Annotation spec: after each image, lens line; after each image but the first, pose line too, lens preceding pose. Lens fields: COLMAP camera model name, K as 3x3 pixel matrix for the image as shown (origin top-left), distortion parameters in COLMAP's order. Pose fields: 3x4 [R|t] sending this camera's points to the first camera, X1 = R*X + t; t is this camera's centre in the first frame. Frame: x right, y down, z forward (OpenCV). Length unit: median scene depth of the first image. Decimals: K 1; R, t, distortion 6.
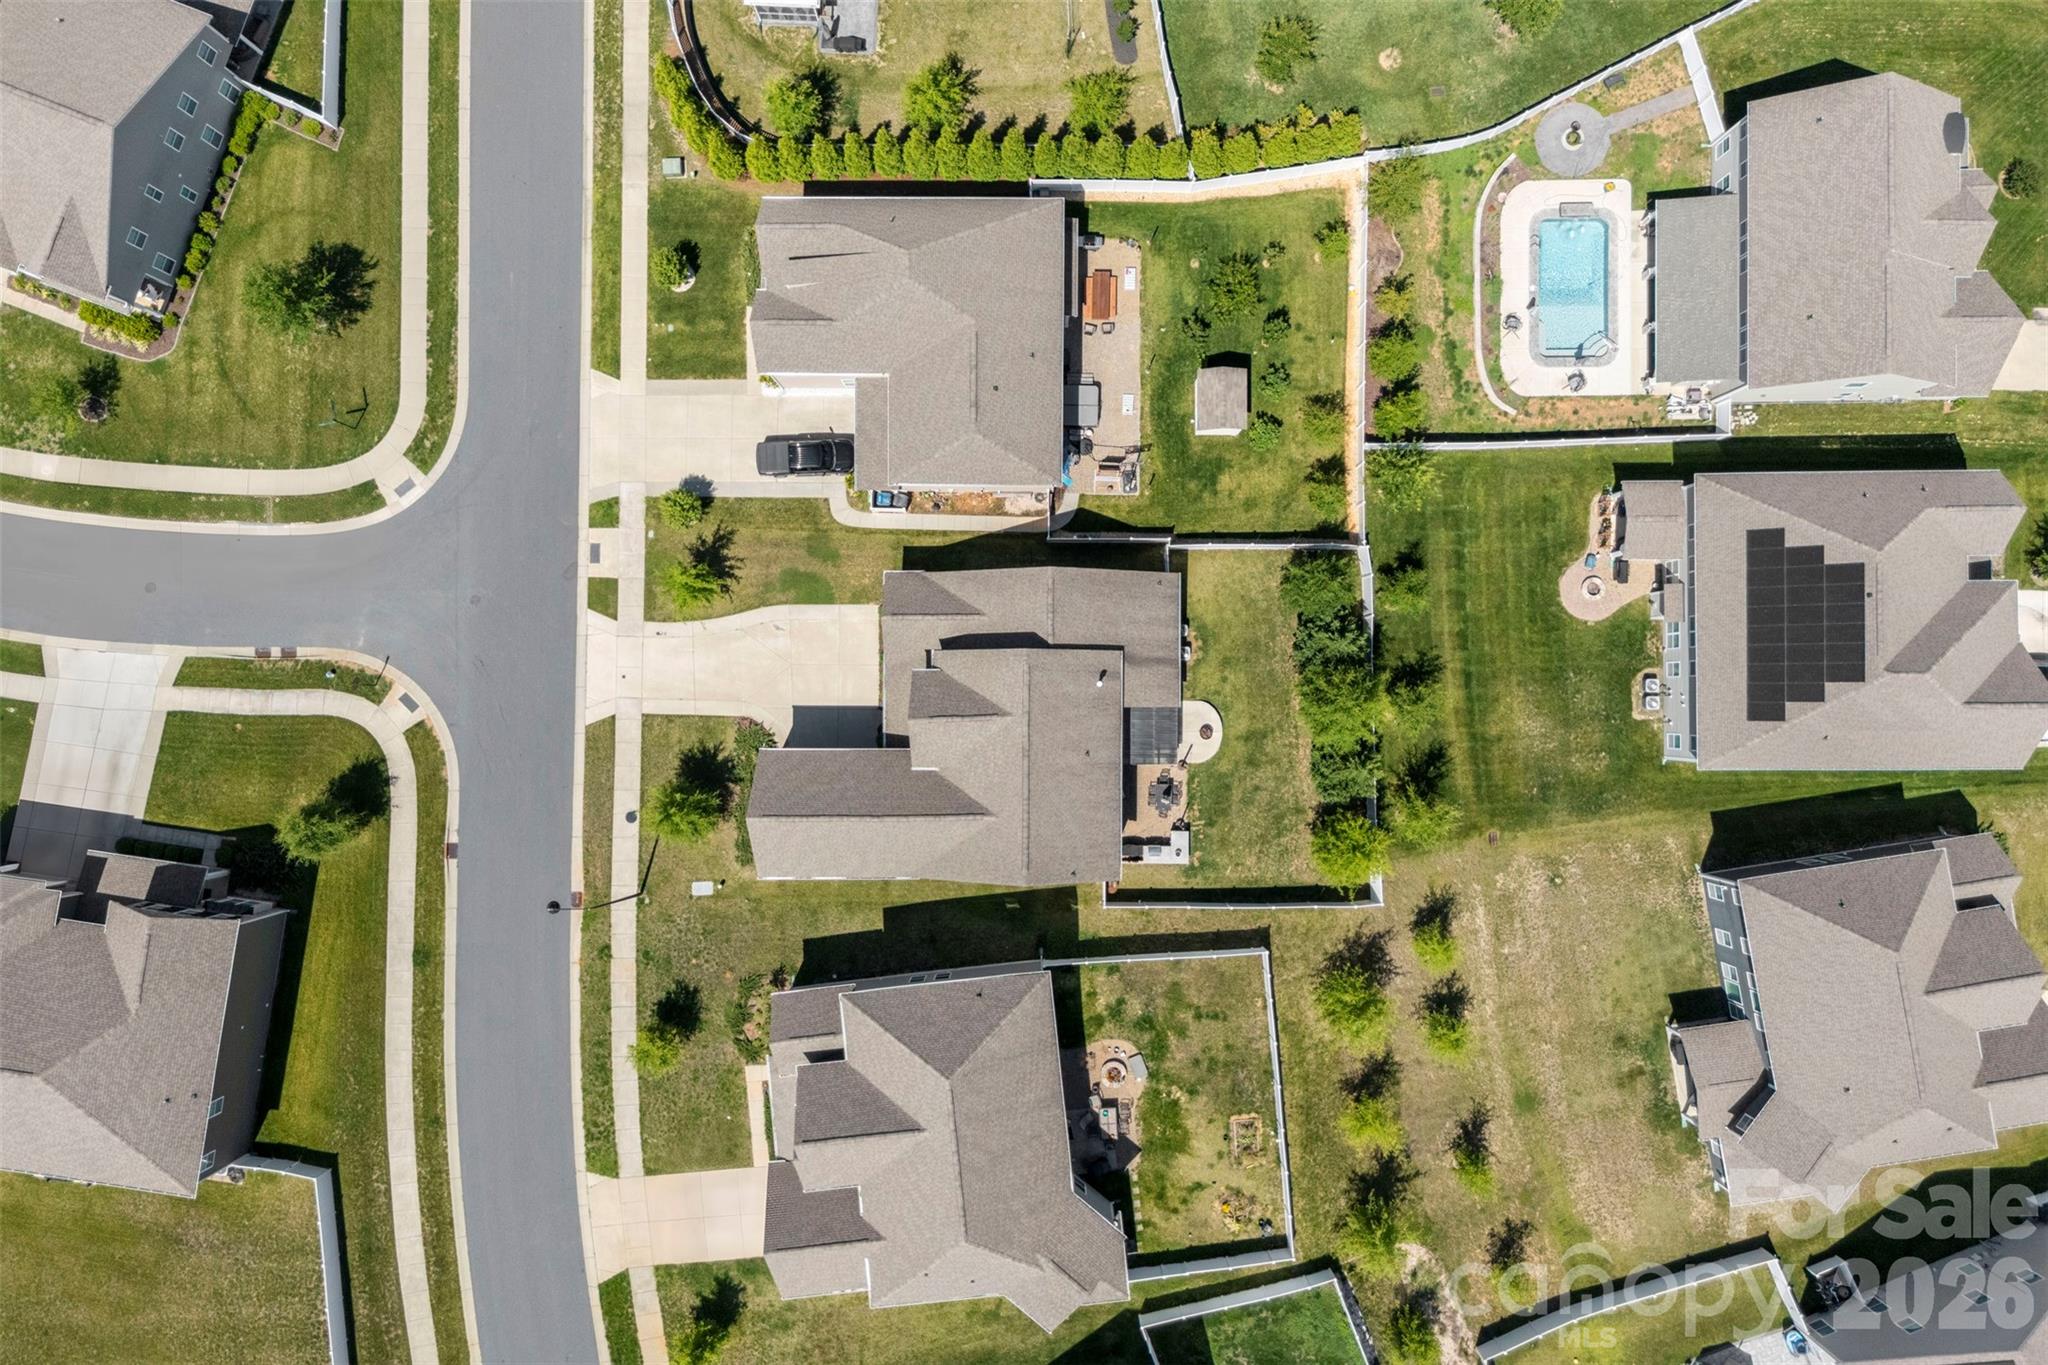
lens RADIAL K [[1504.4, 0, 1020.9], [0, 1504.4, 684.3], [0, 0, 1]] dist [0.083619, -0.062450]
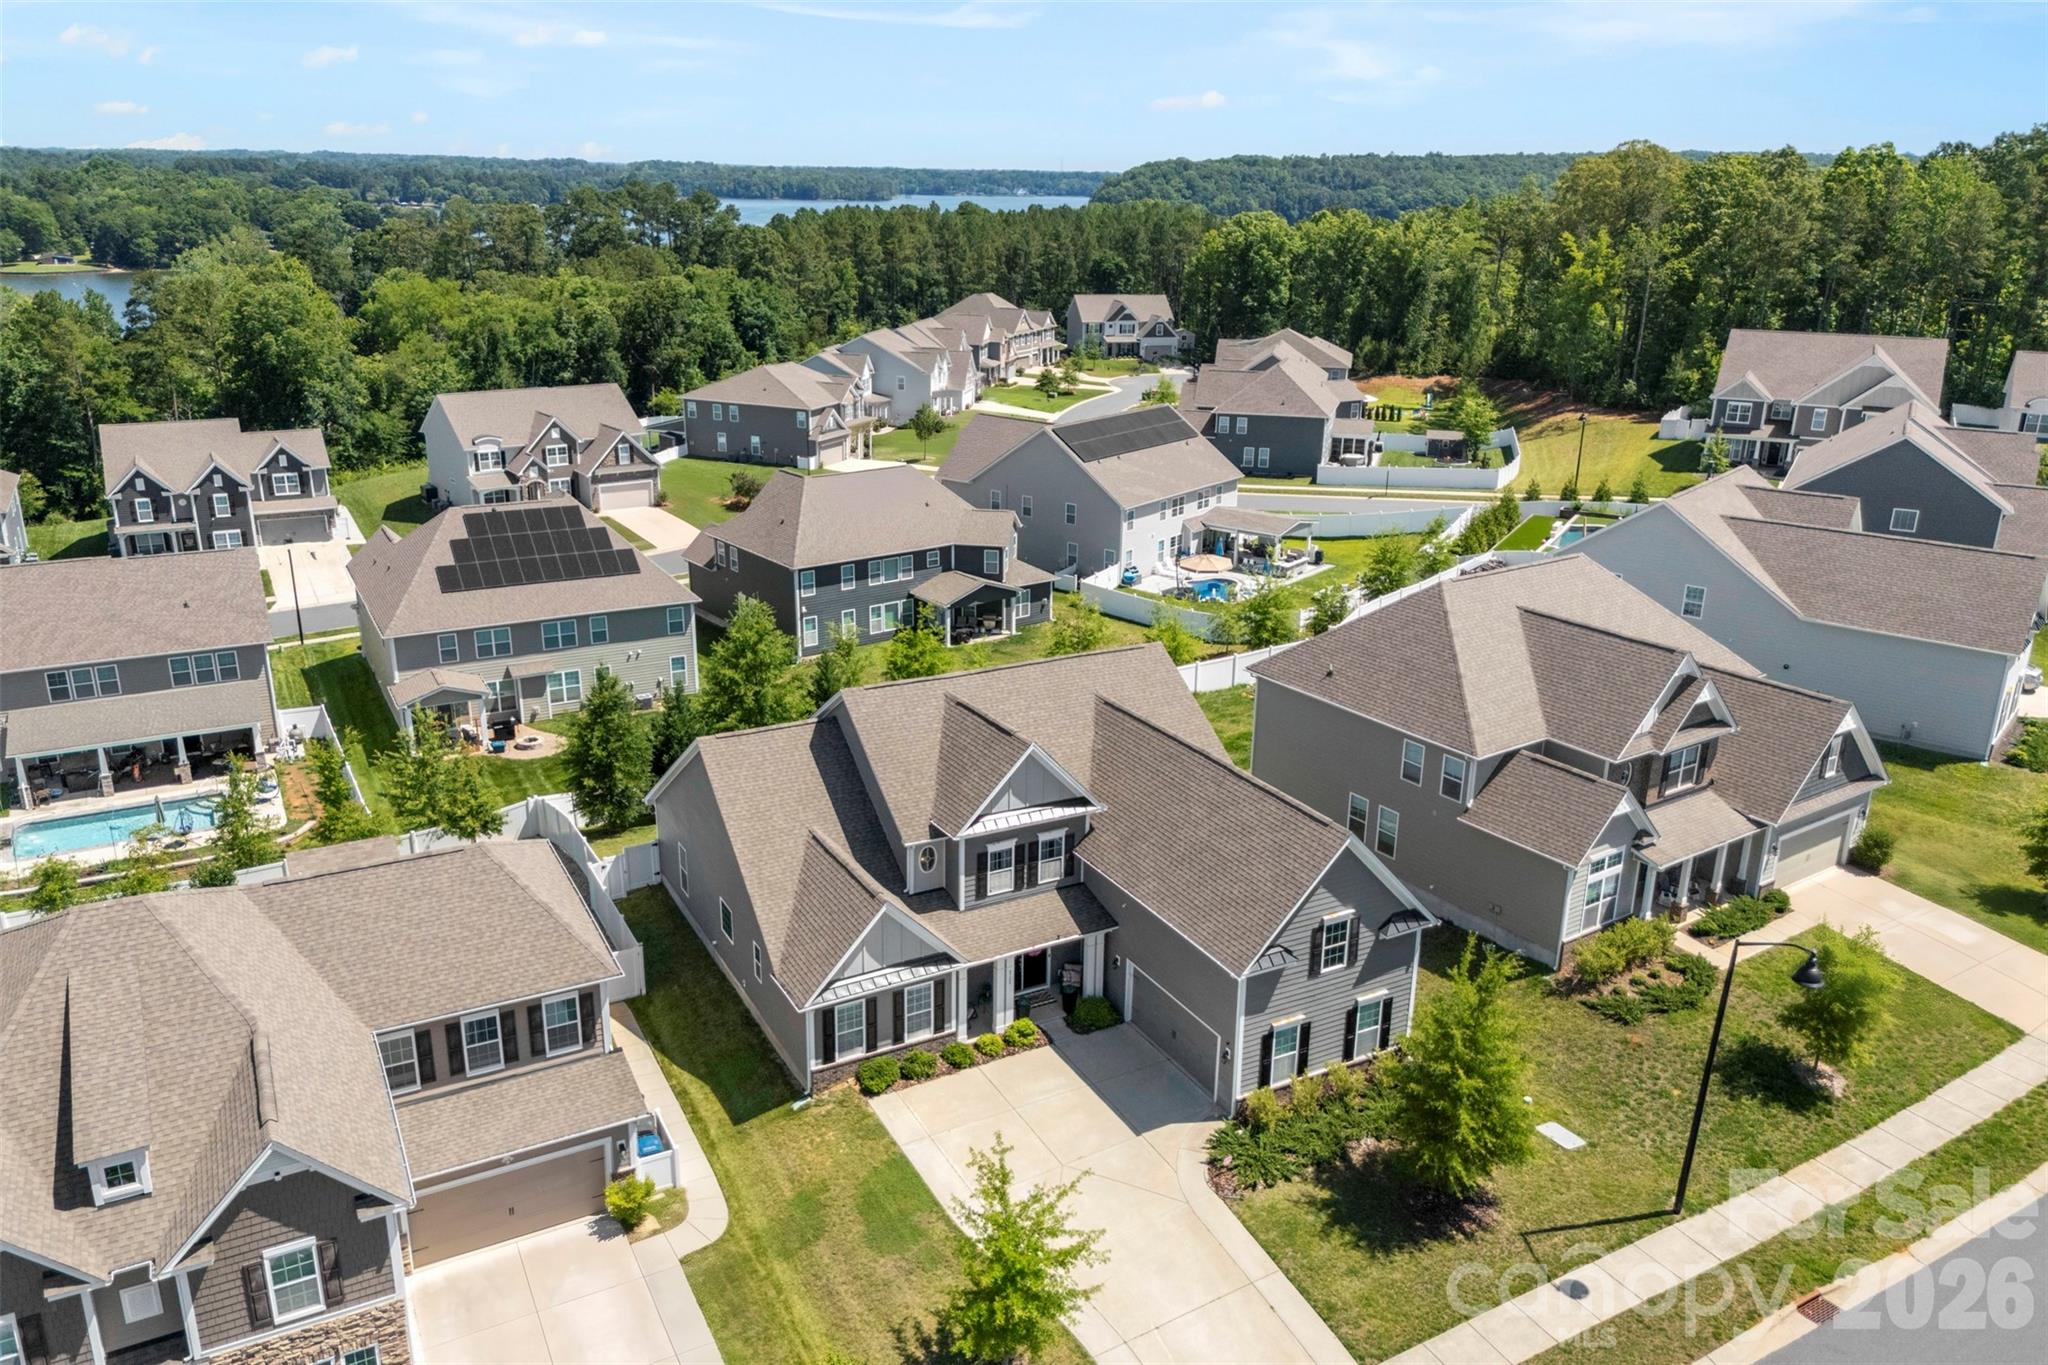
lens RADIAL K [[1504.4, 0, 1015.7], [0, 1504.4, 687.3], [0, 0, 1]] dist [0.083619, -0.062450]
pose [[-0.474148, -0.280363, 0.834614, -0.486719], [0.880266, -0.131822, 0.455801, -0.215209], [-0.017769, 0.950799, 0.309298, 0.715215]]
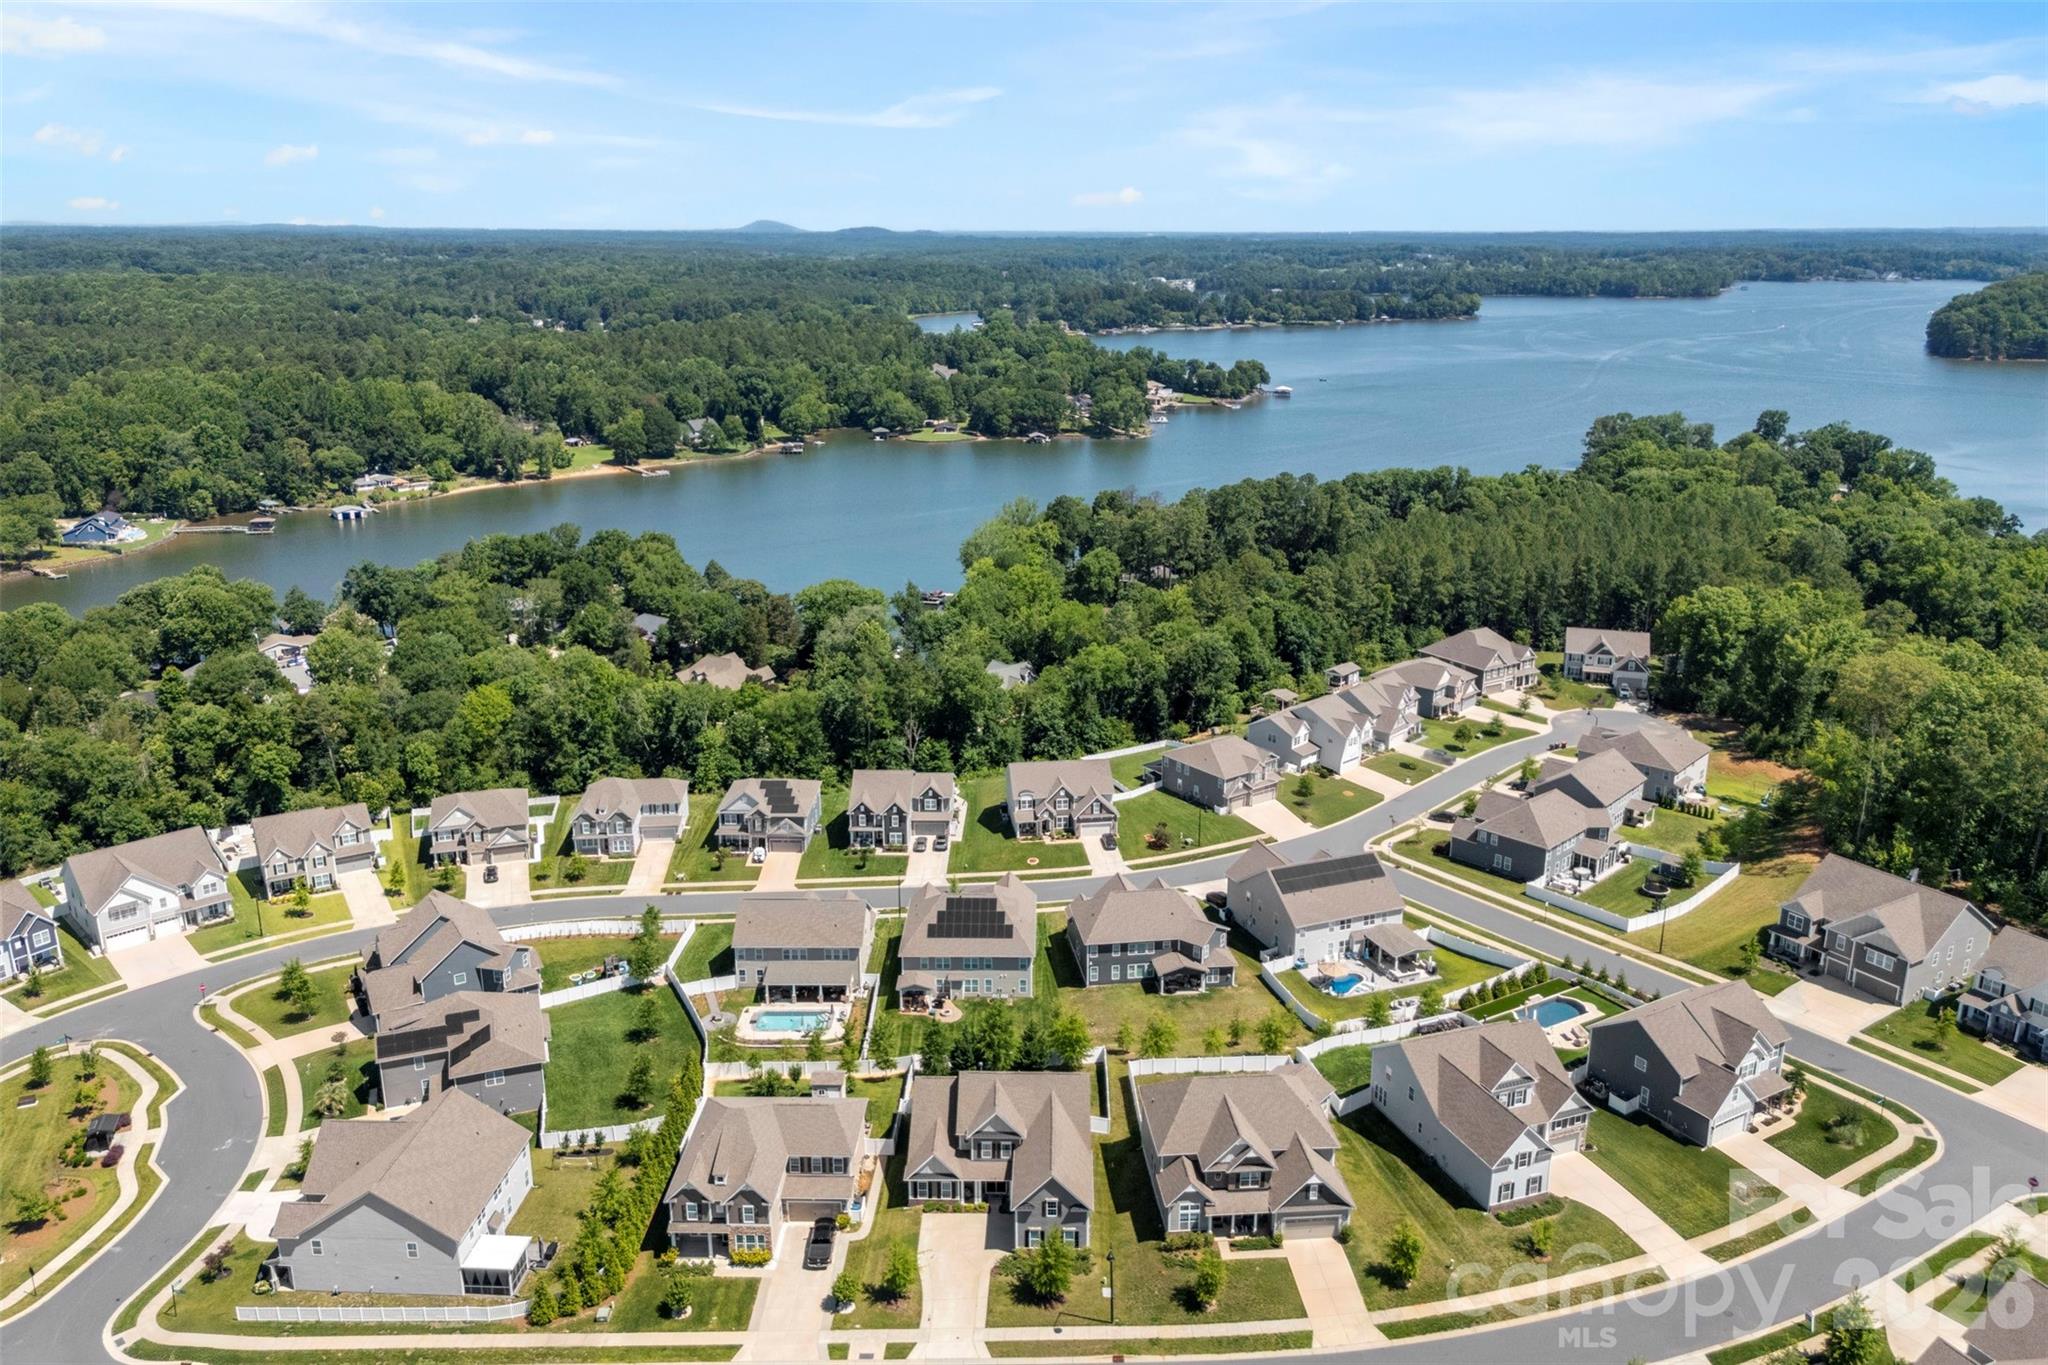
lens RADIAL K [[1504.4, 0, 1021.1], [0, 1504.4, 679.1], [0, 0, 1]] dist [0.083619, -0.062450]
pose [[0.026185, -0.279547, 0.959775, -1.443487], [0.999629, 0.014503, -0.023048, 0.077135], [-0.007476, 0.960022, 0.279823, 0.023470]]
